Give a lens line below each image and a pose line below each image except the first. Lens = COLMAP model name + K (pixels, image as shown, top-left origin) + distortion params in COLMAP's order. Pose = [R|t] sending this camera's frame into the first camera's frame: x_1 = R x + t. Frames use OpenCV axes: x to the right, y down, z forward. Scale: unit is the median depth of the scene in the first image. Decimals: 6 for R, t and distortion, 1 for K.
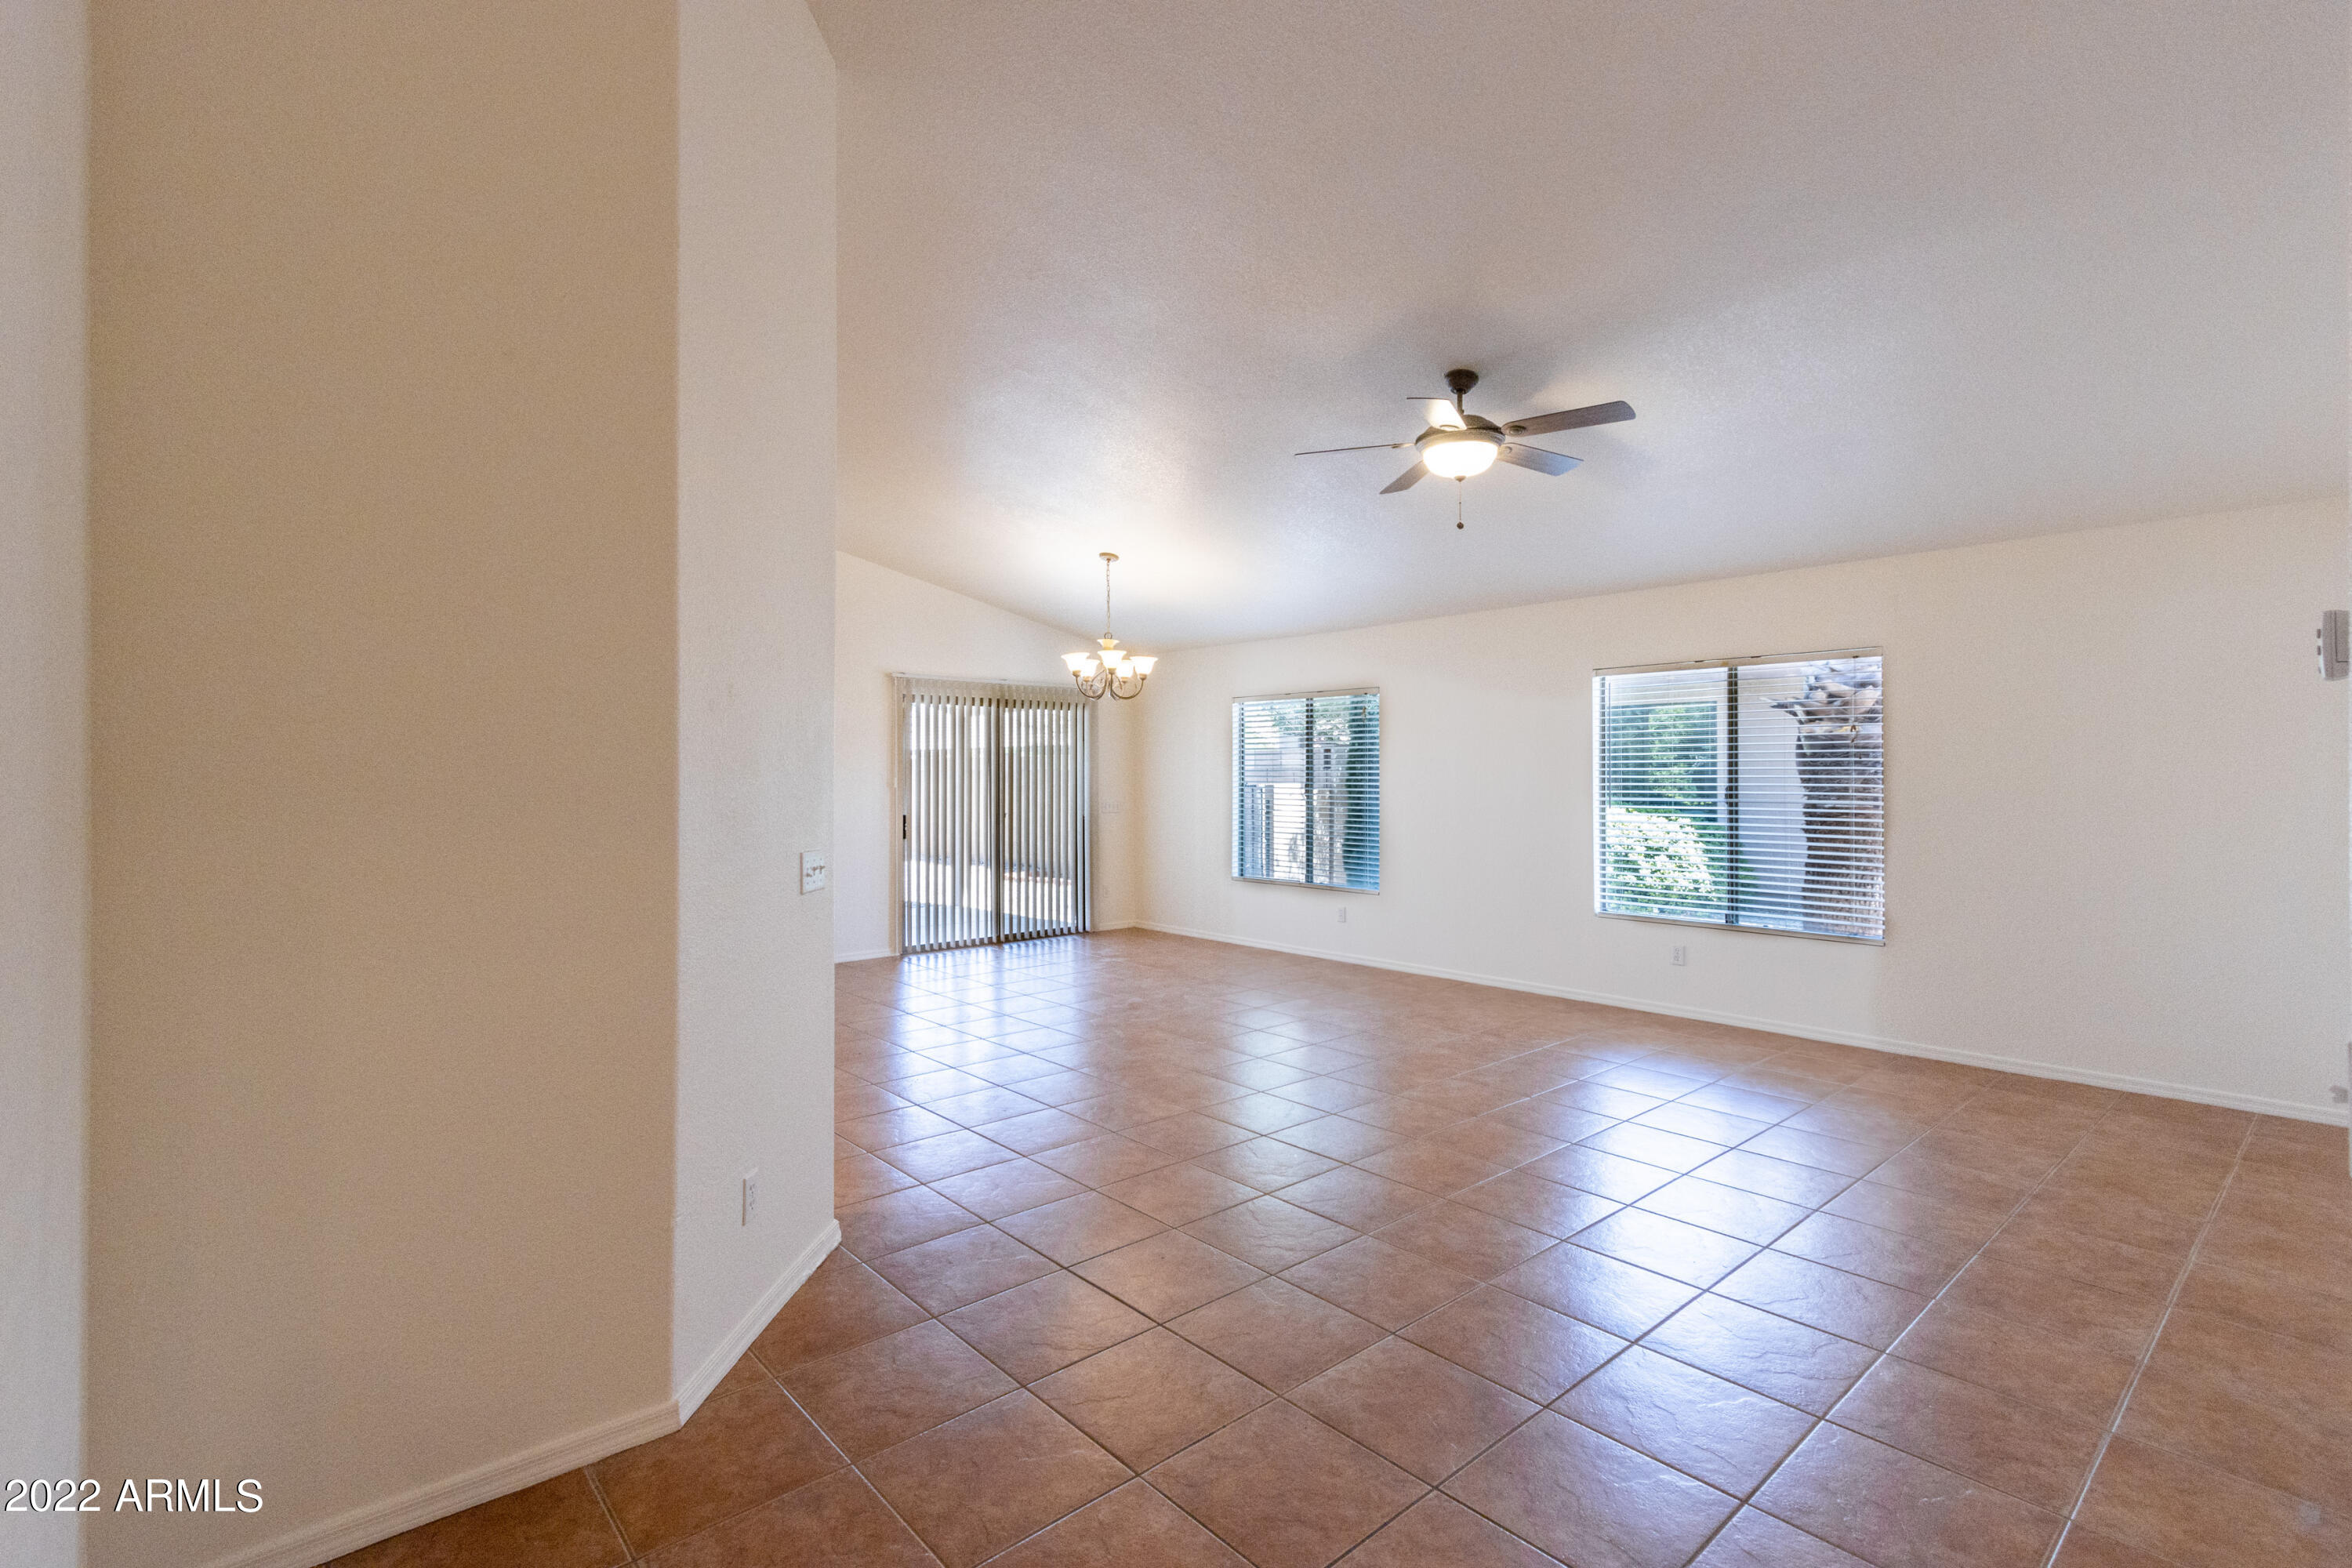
lens RADIAL K [[1088.4, 0, 1176.0], [0, 1088.4, 784.0], [0, 0, 1]] dist [0.009041, 0.000814]
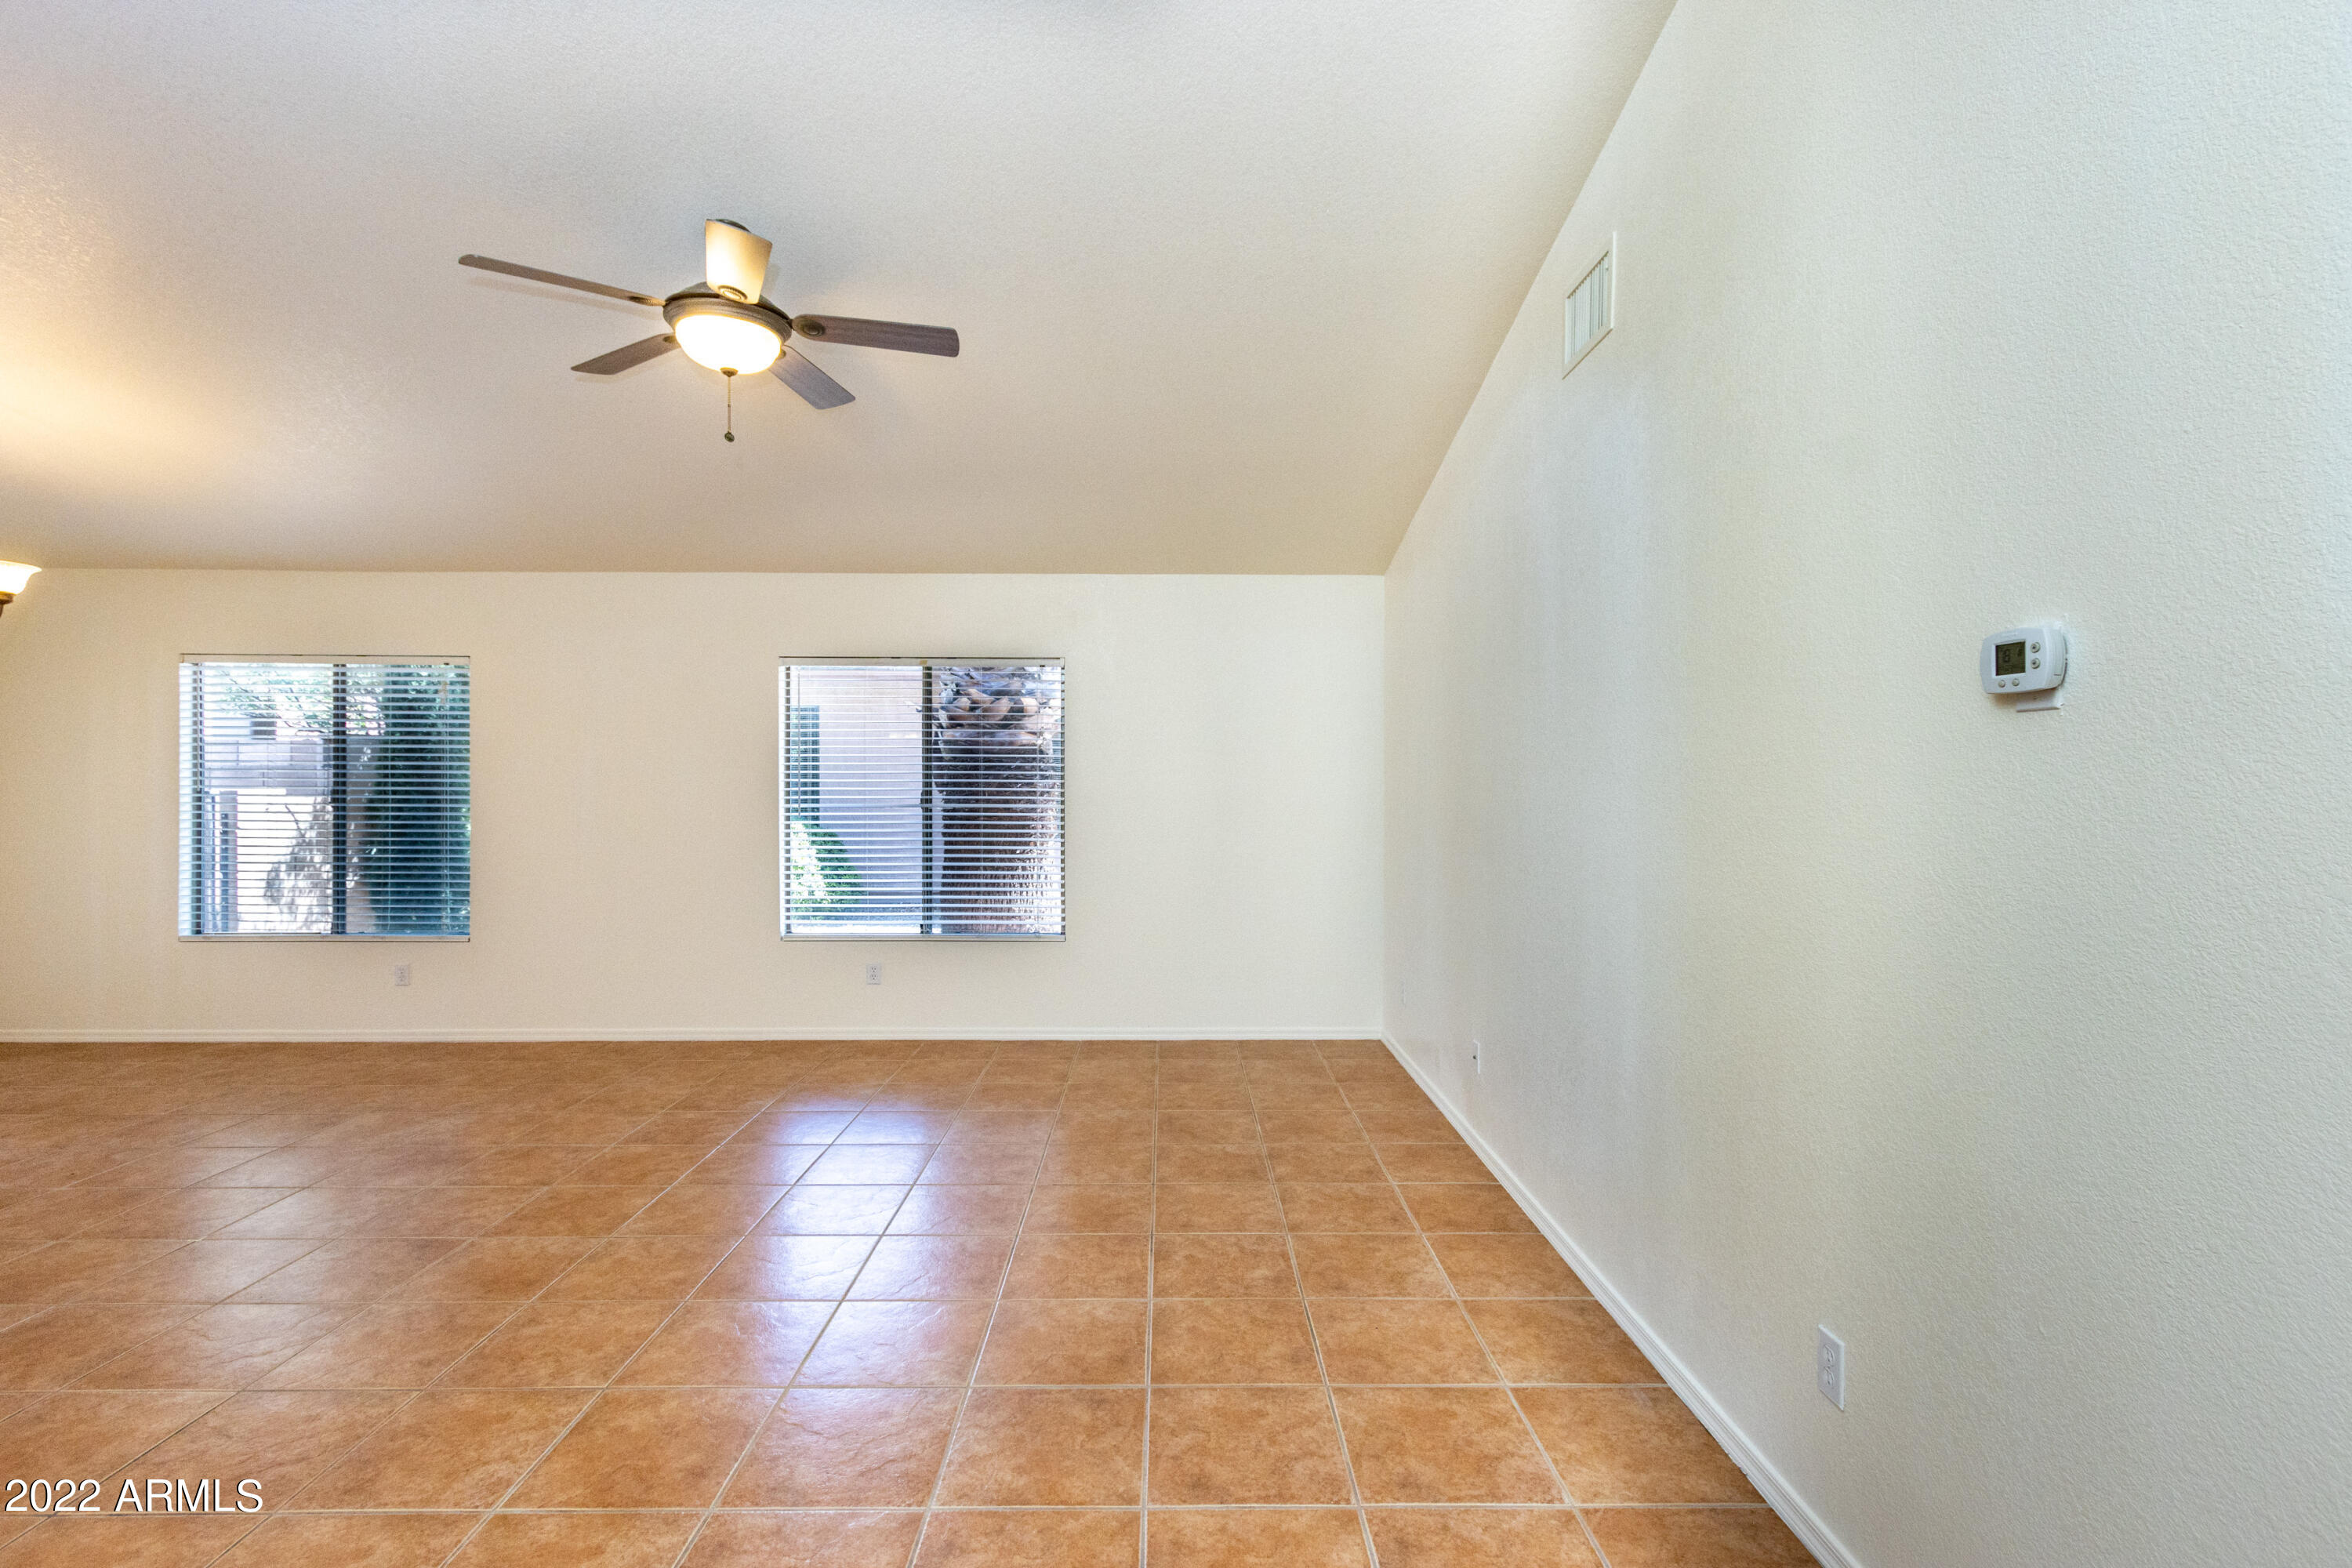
lens RADIAL K [[1088.4, 0, 1176.0], [0, 1088.4, 784.0], [0, 0, 1]] dist [0.009041, 0.000814]
pose [[0.657968, -0.000866, 0.753046, -0.056621], [0.003312, 0.999993, -0.001744, -0.000648], [-0.753039, 0.003642, 0.657966, 0.173981]]
